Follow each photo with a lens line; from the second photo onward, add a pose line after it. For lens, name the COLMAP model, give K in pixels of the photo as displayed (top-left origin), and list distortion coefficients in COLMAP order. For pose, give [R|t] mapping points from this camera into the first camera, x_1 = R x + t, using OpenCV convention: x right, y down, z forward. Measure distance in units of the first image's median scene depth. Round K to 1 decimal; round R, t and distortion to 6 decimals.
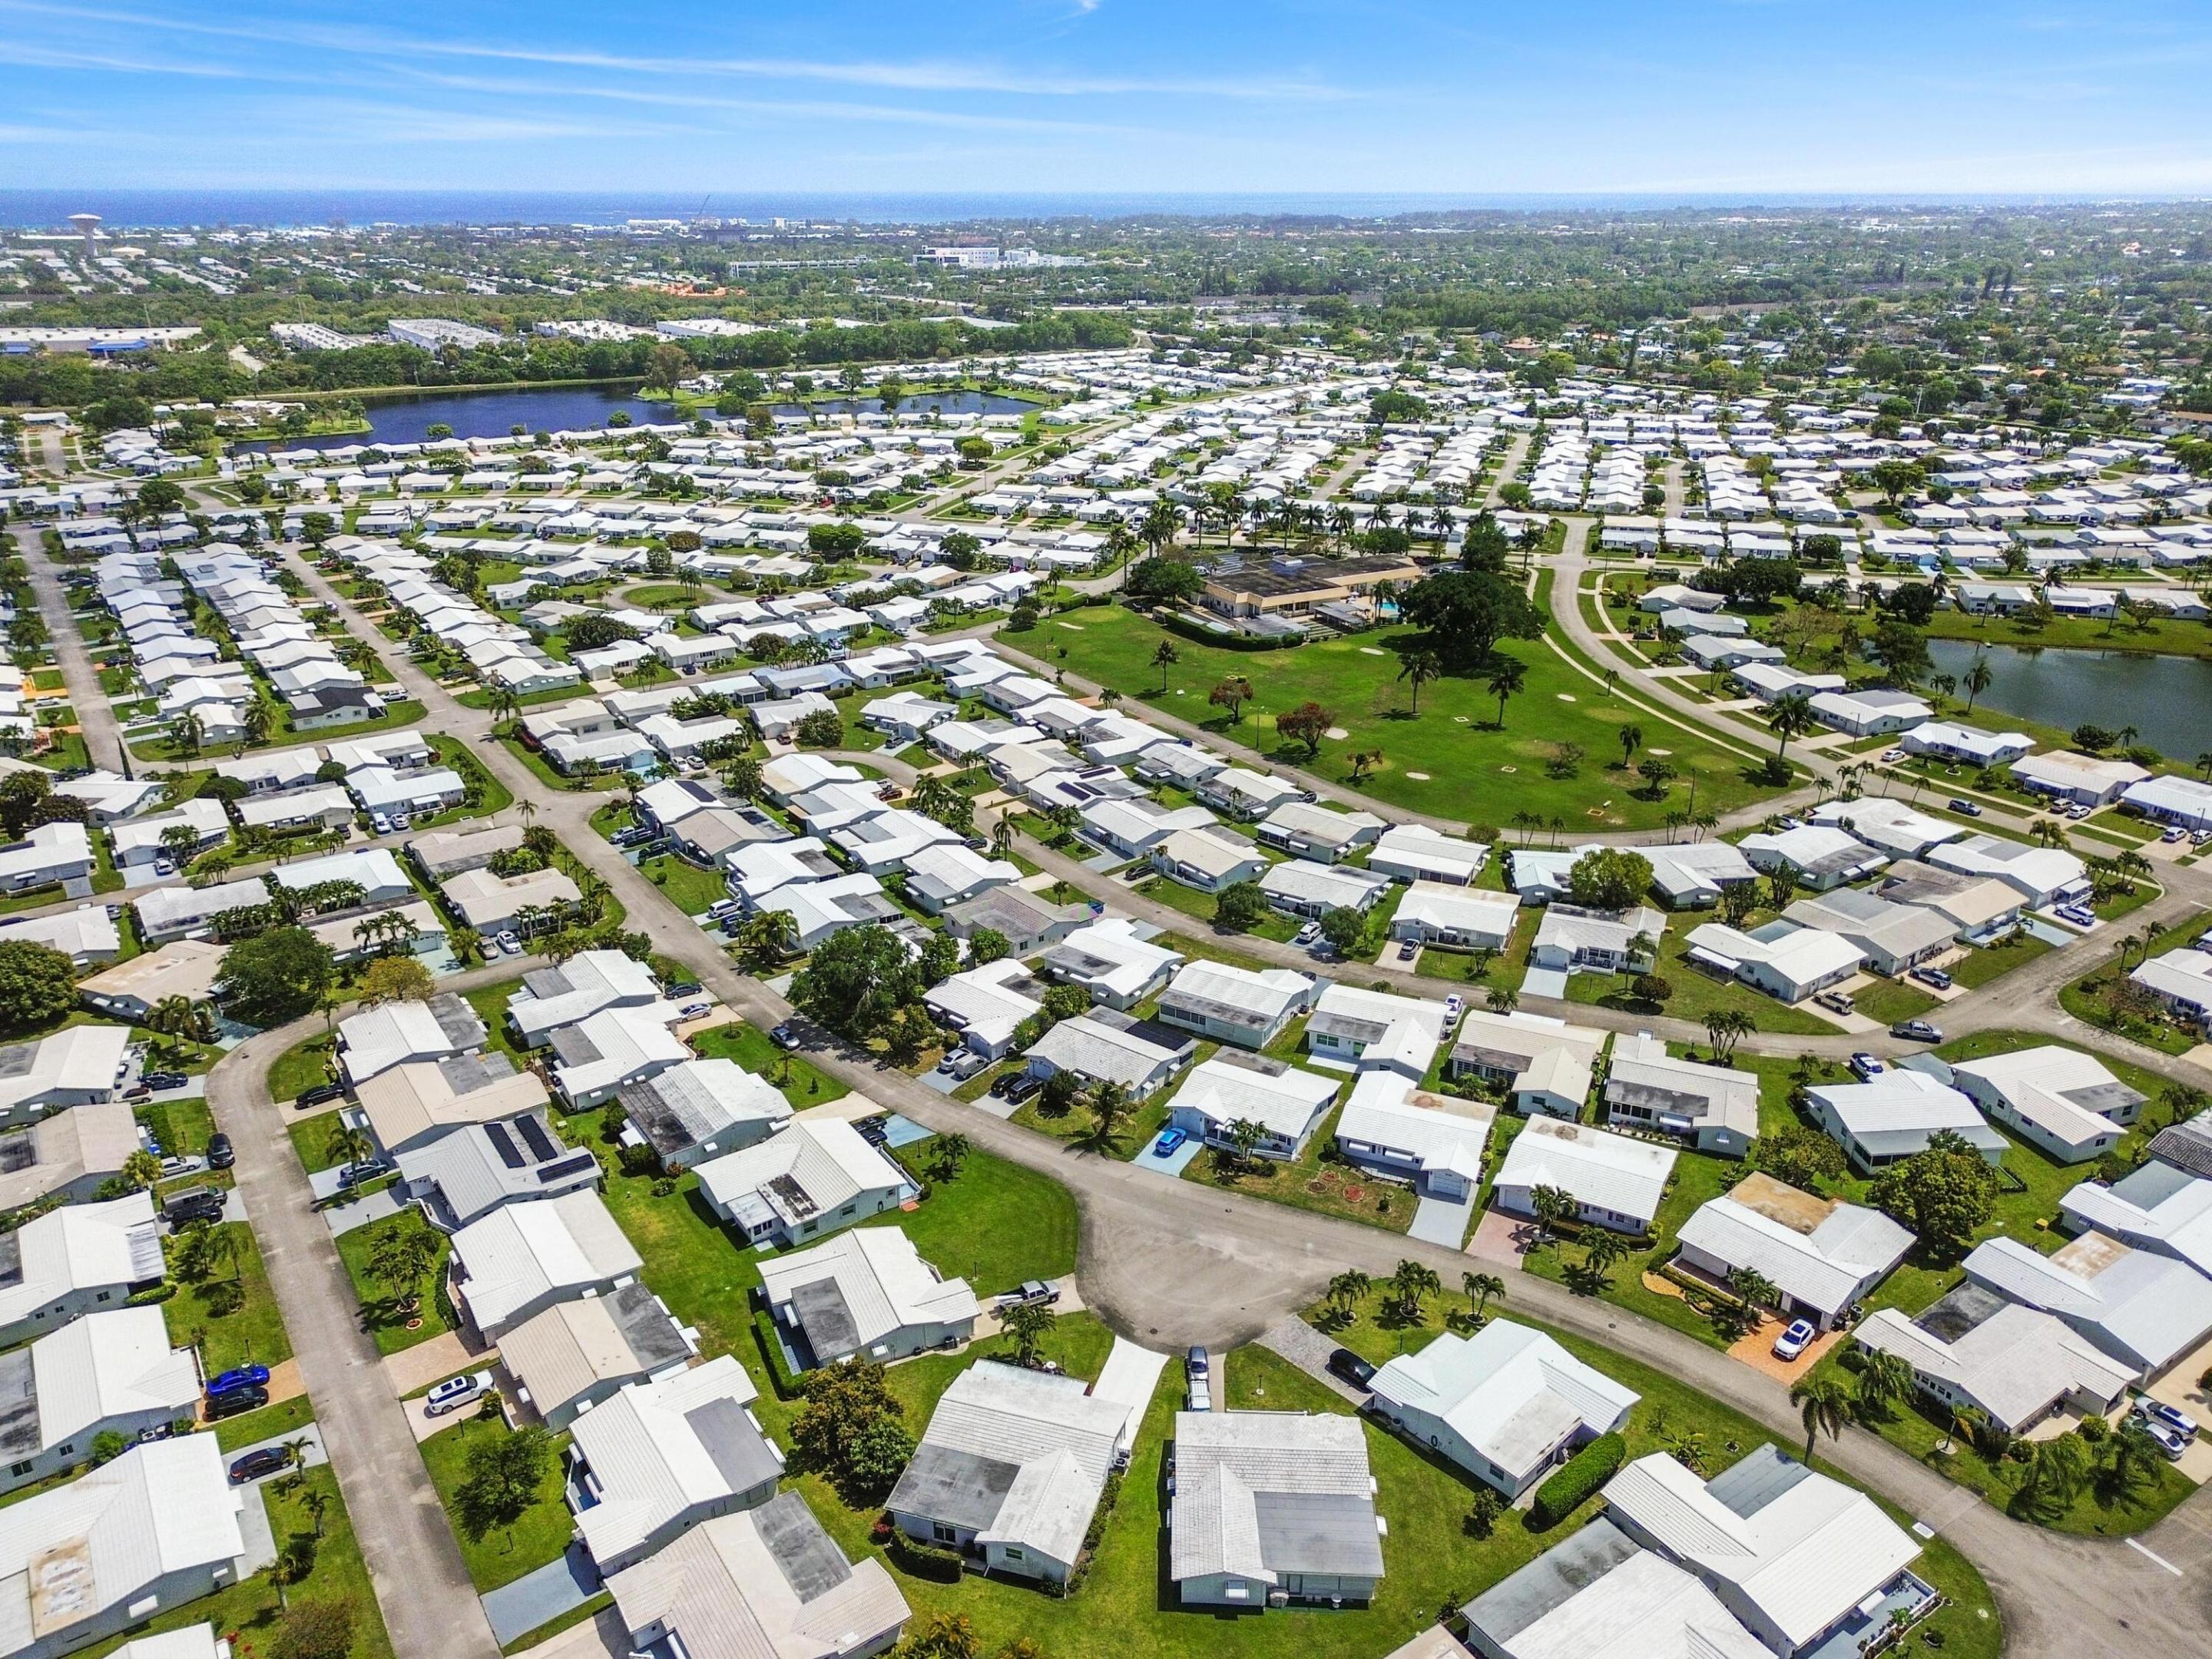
lens RADIAL K [[1593.6, 0, 1097.9], [0, 1593.6, 833.7], [0, 0, 1]] dist [0.070947, -0.055562]
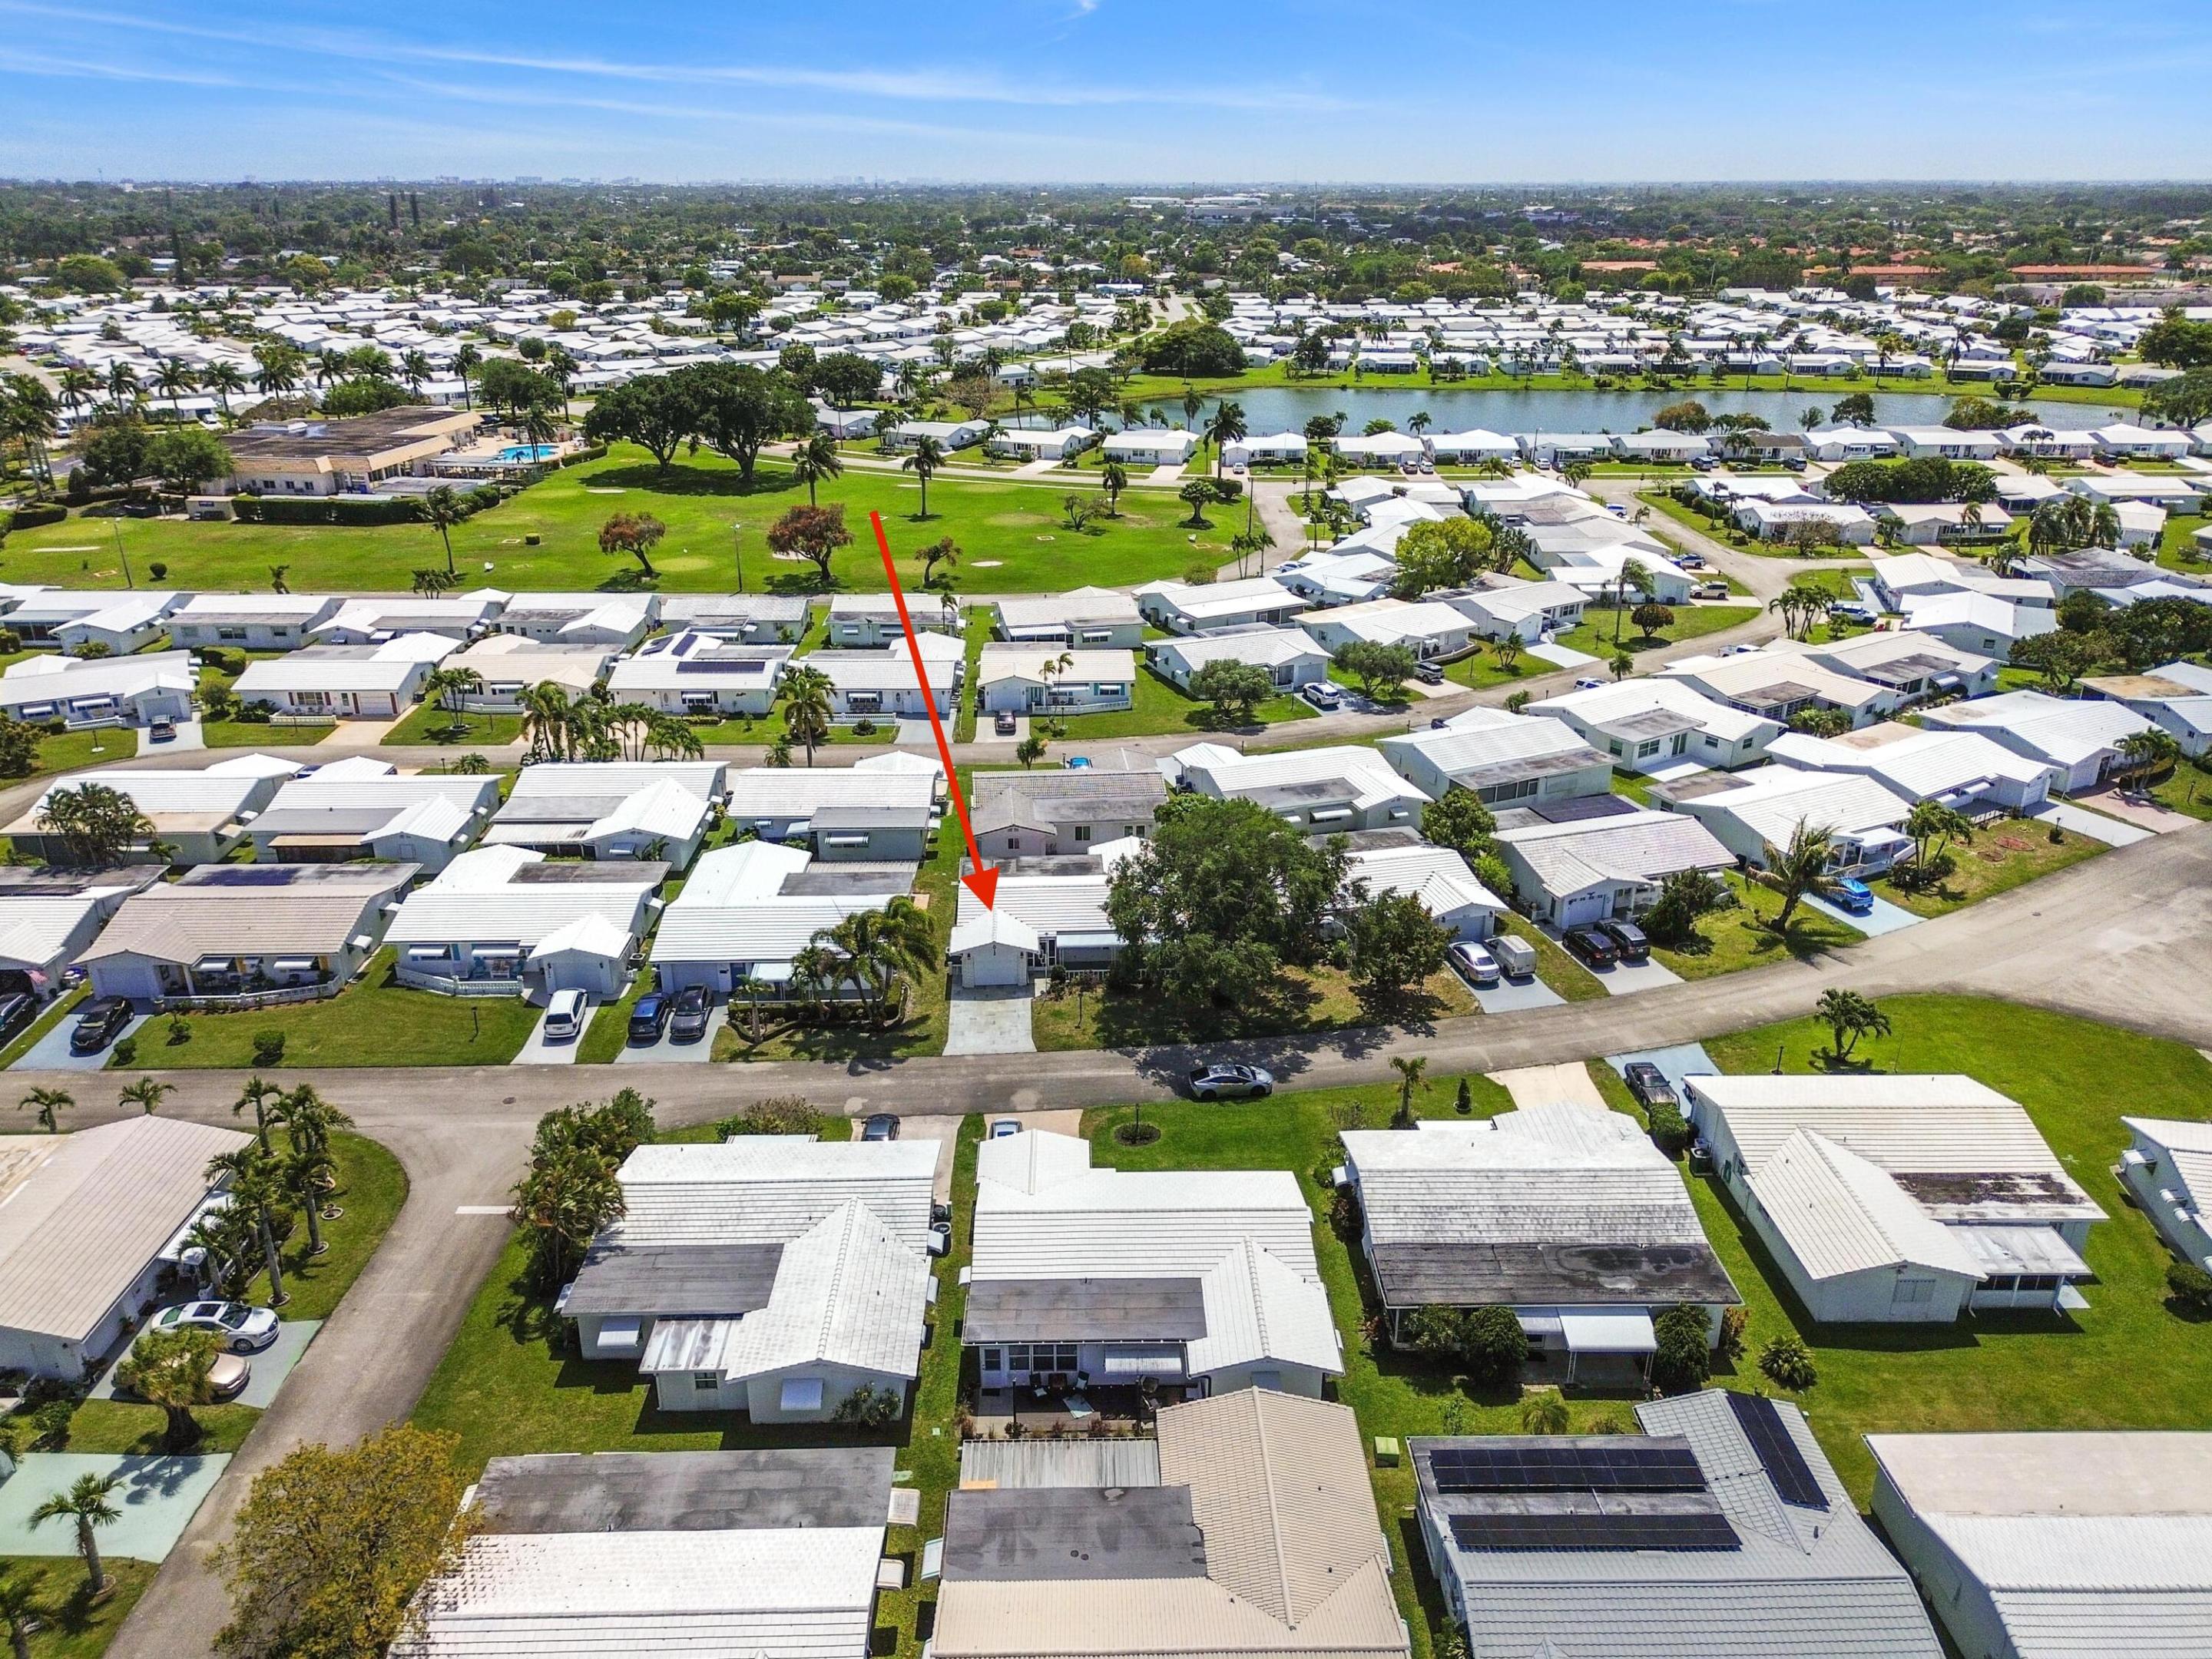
lens RADIAL K [[1593.6, 0, 1097.9], [0, 1593.6, 833.7], [0, 0, 1]] dist [0.070947, -0.055562]
pose [[0.542718, -0.304426, 0.782804, -0.425699], [0.309181, 0.938971, 0.150803, -0.015800], [-0.780938, 0.160185, 0.603719, 0.568380]]
